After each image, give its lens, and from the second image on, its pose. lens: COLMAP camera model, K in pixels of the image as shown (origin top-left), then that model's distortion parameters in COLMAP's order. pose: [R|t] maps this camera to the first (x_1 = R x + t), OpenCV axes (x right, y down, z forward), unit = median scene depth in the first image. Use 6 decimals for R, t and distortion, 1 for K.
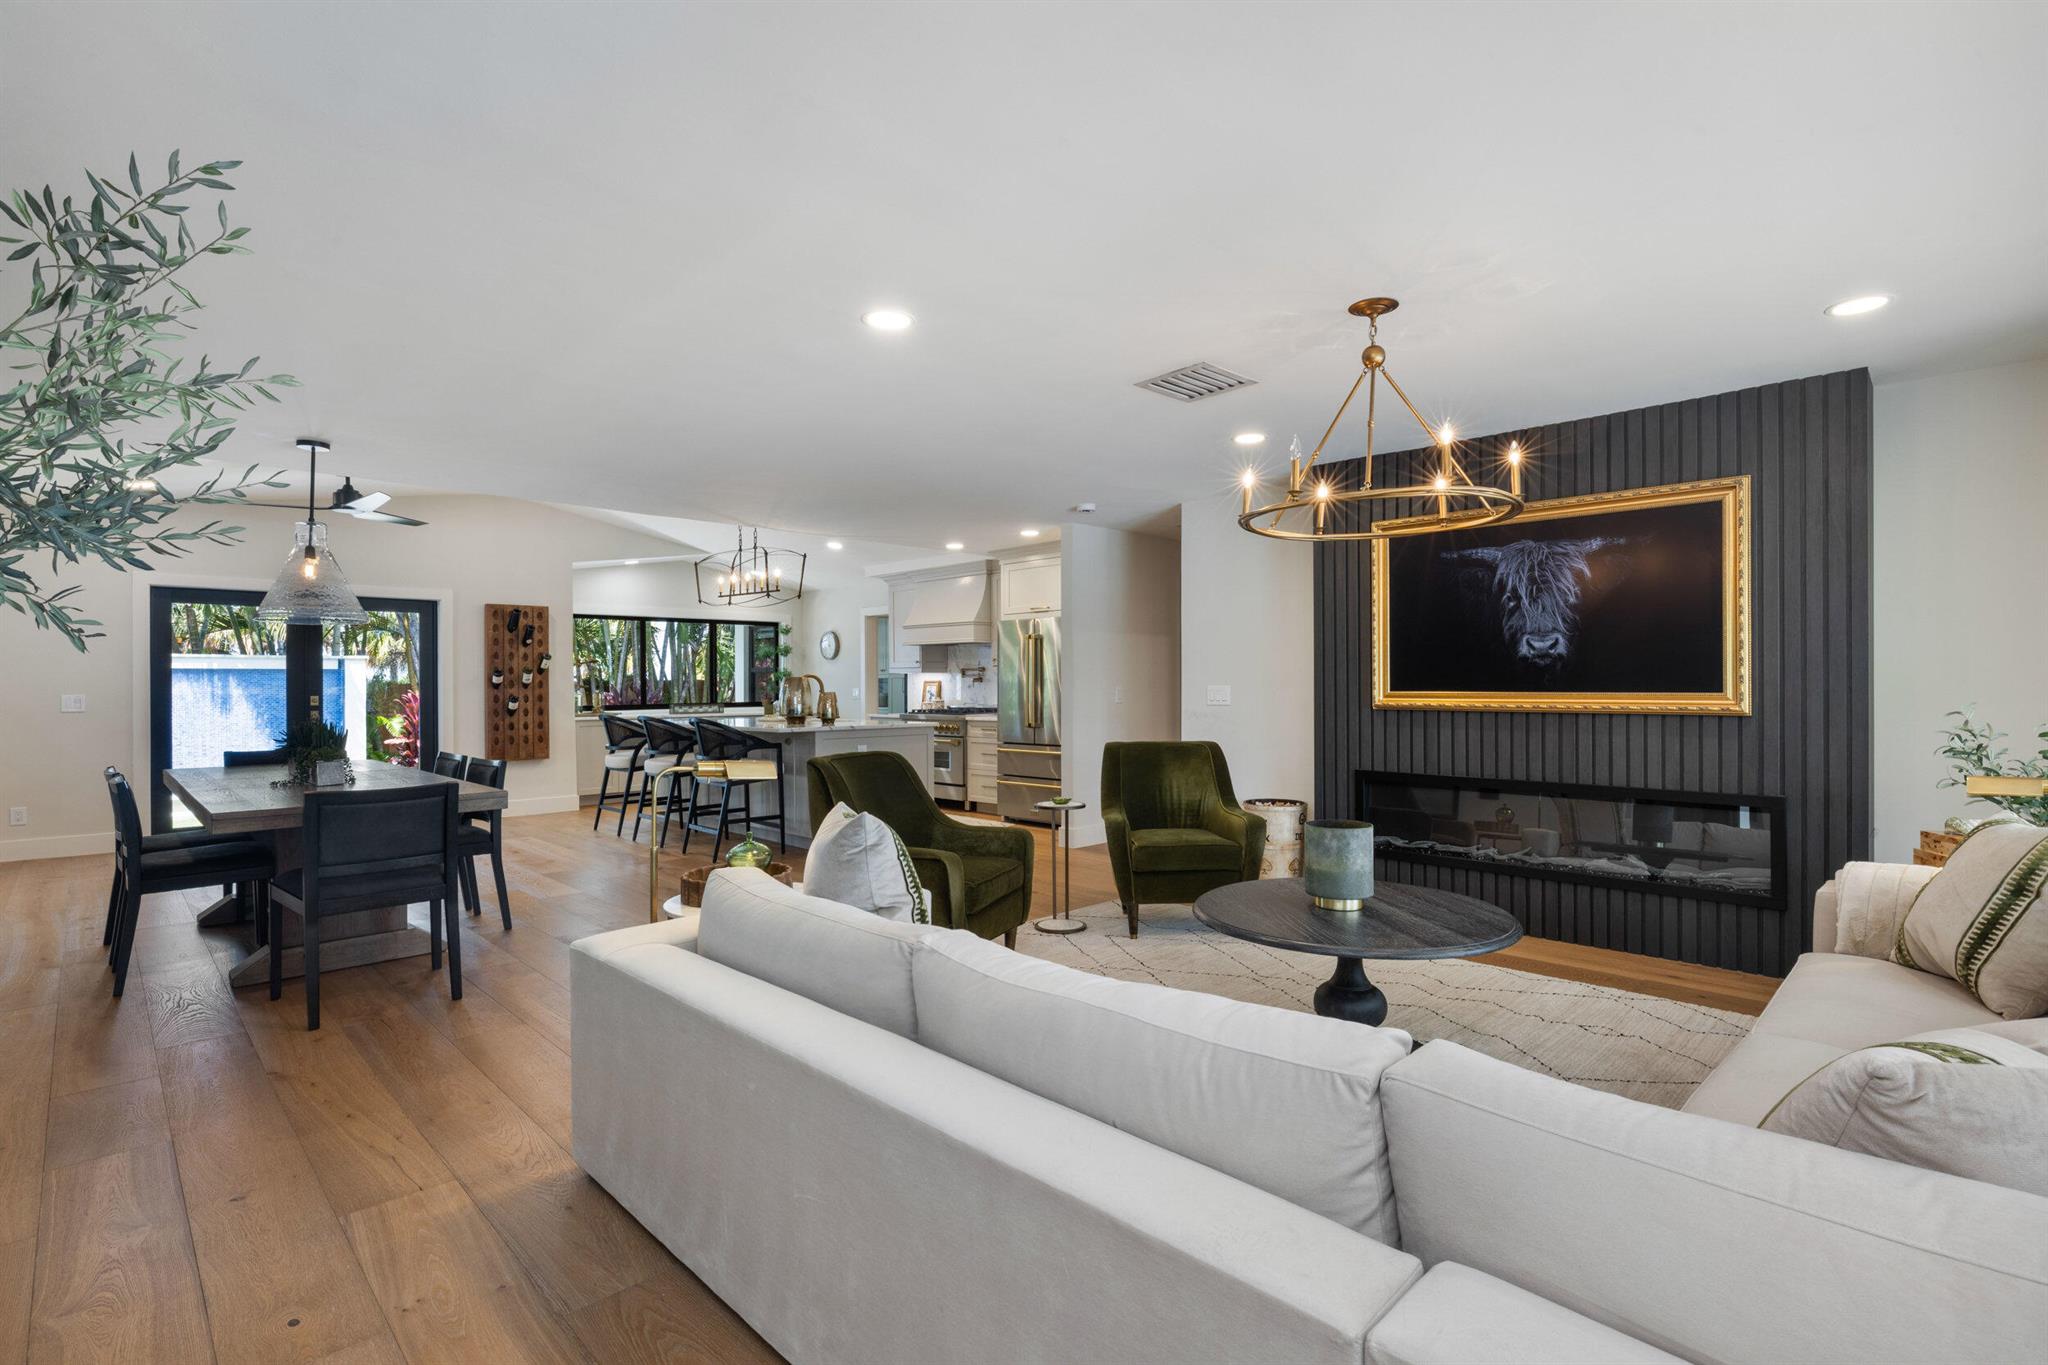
lens RADIAL K [[951.3, 0, 1020.9], [0, 951.3, 679.9], [0, 0, 1]] dist [0.001079, 0.001051]
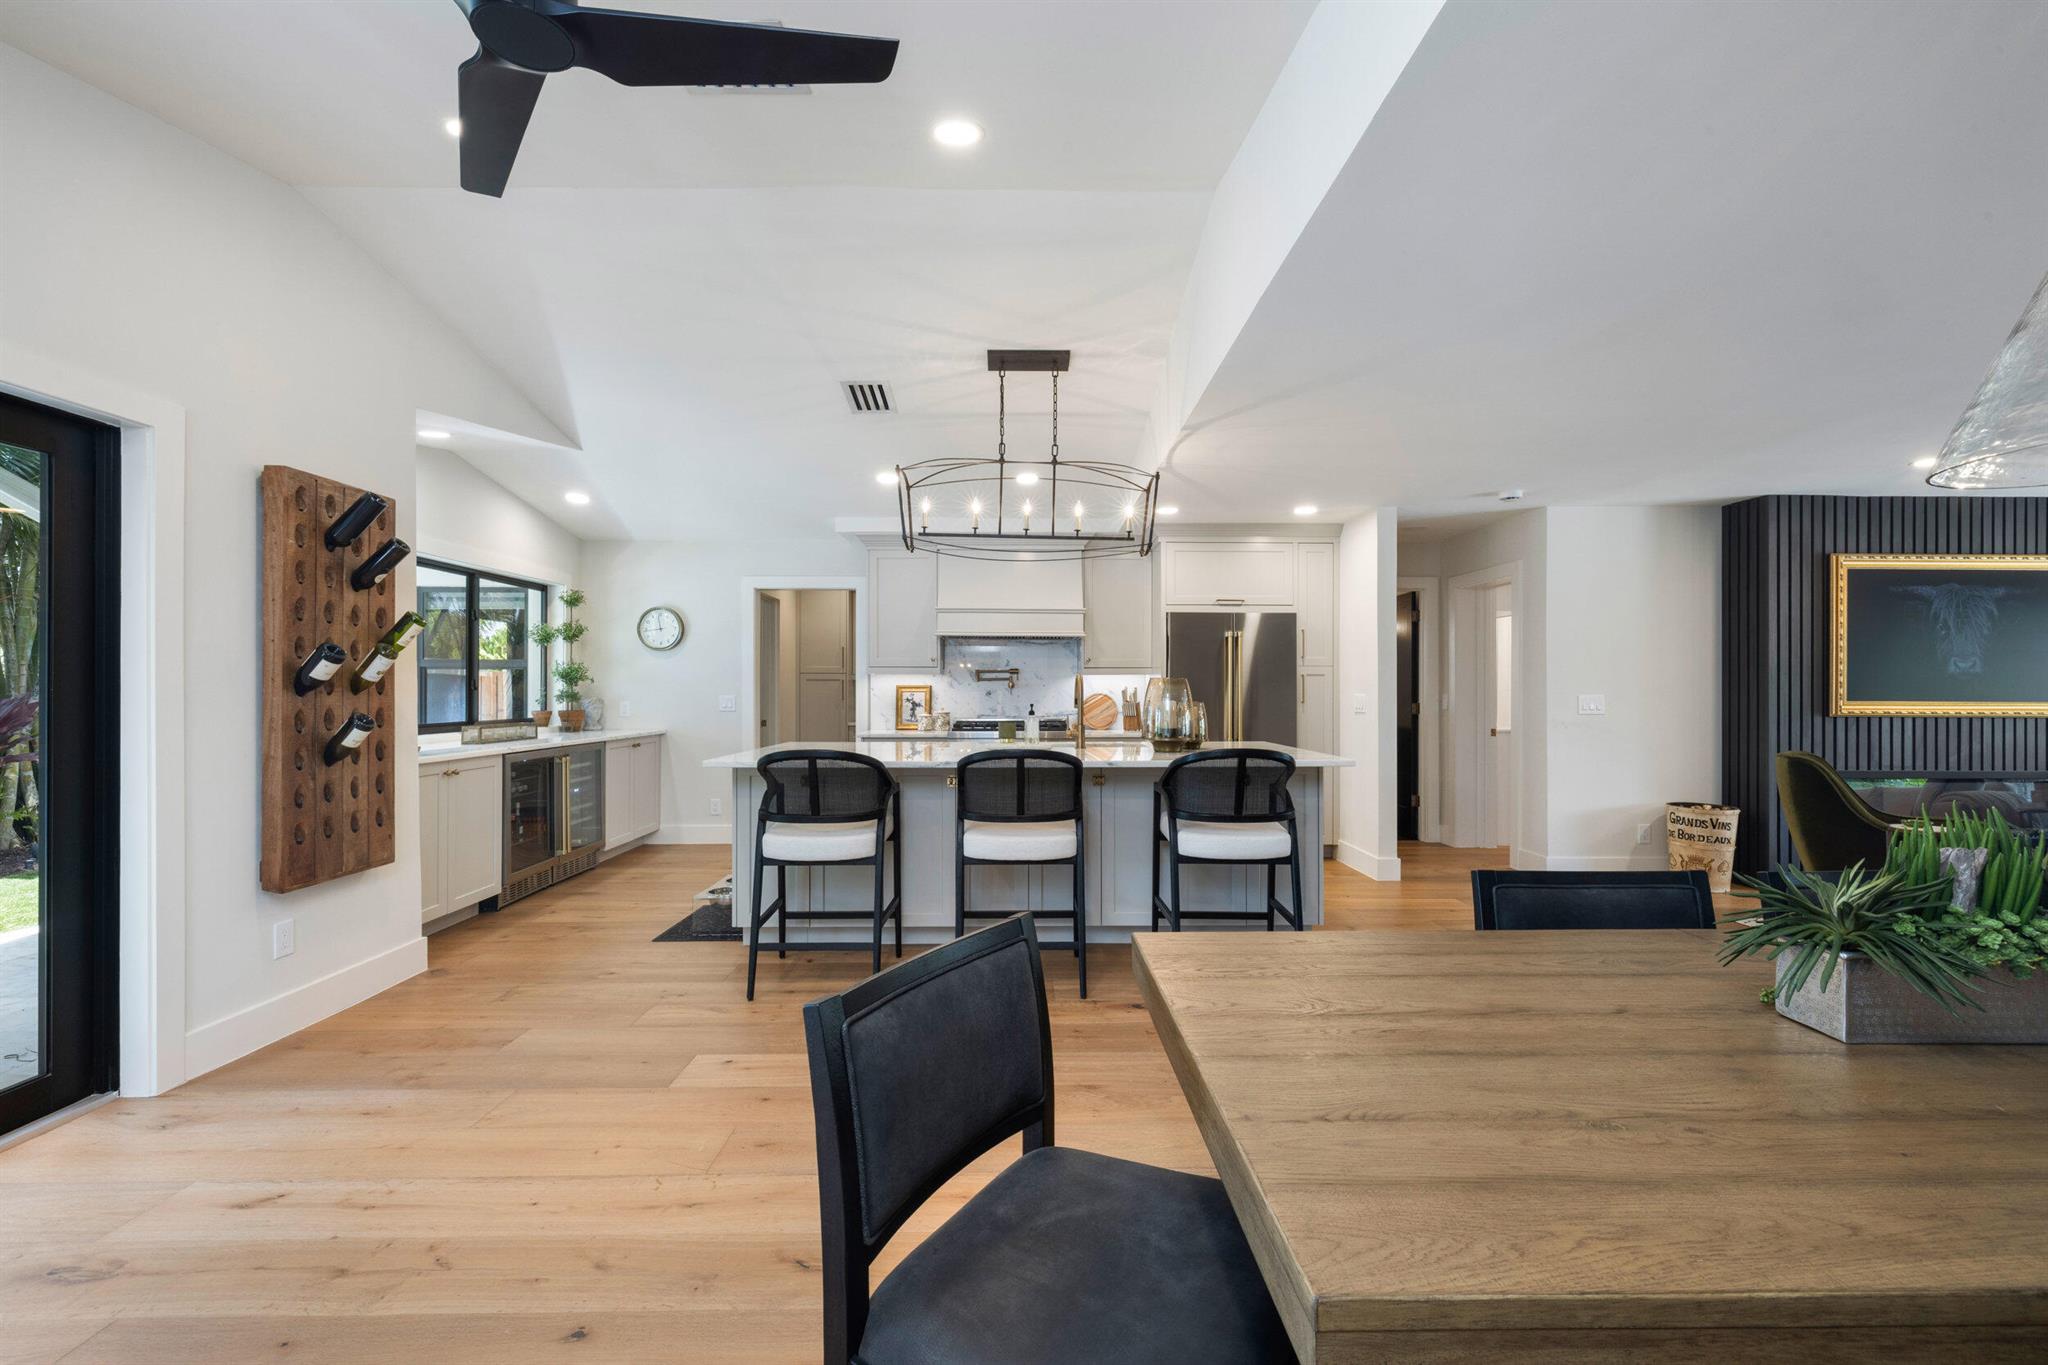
lens RADIAL K [[857.5, 0, 1027.4], [0, 857.5, 693.6], [0, 0, 1]] dist [0.004888, -0.000015]
pose [[0.693085, 0.003690, 0.720847, -0.577408], [-0.008980, 0.999954, 0.003515, 0.004540], [-0.720800, -0.008909, 0.693086, 0.538627]]
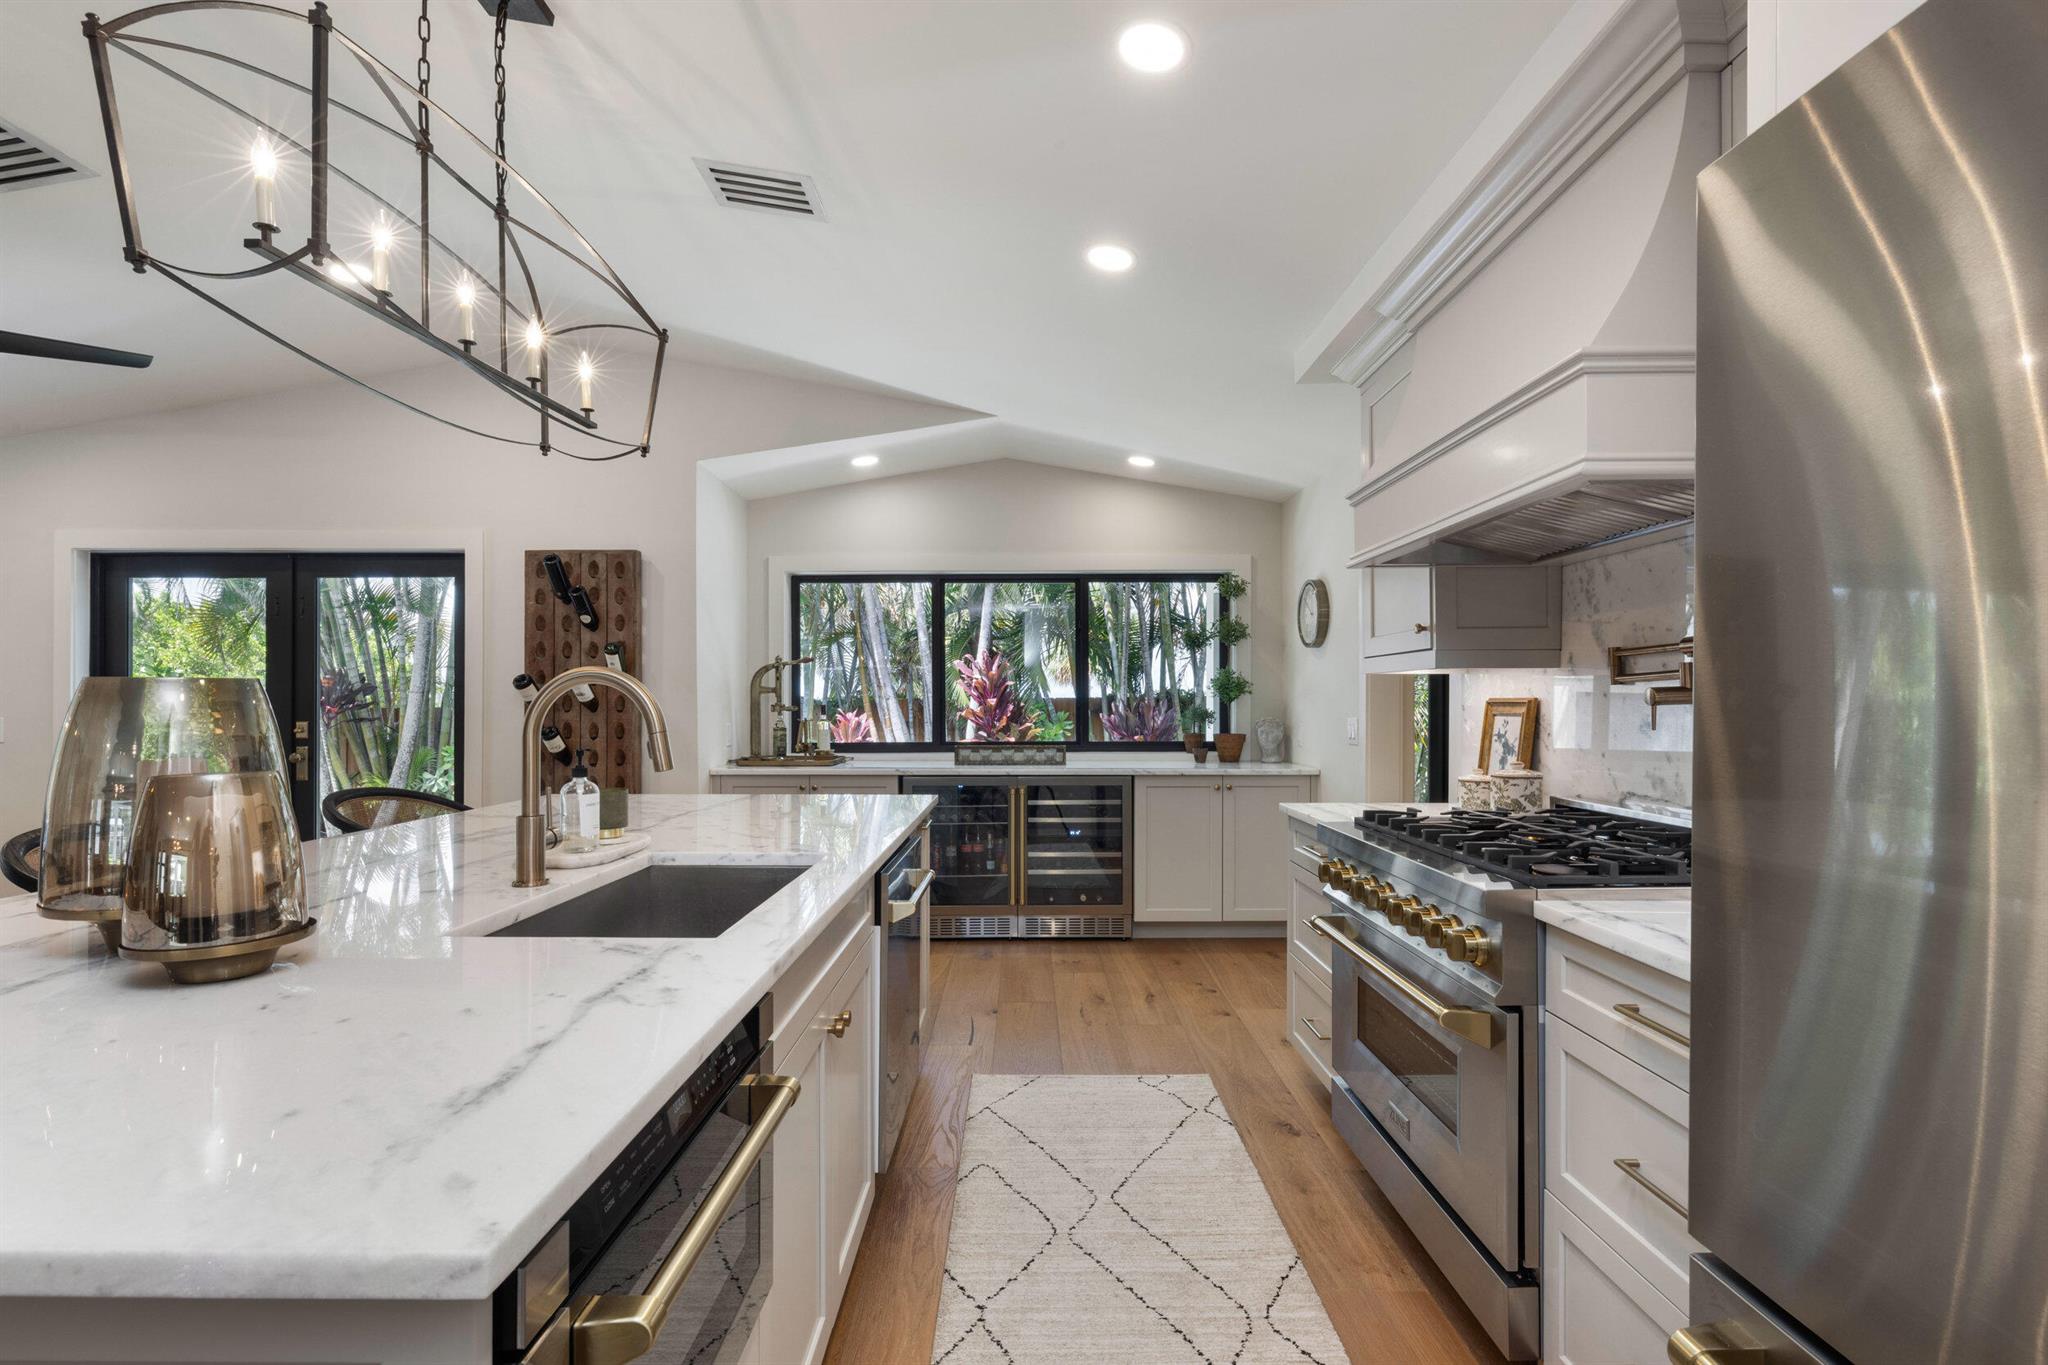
lens RADIAL K [[938.7, 0, 1020.8], [0, 938.7, 694.3], [0, 0, 1]] dist [-0.000500, -0.000071]
pose [[0.711040, -0.000132, -0.703152, -0.001291], [-0.000710, 0.999999, -0.000905, -0.000196], [0.703152, 0.001143, 0.711039, 0.791959]]
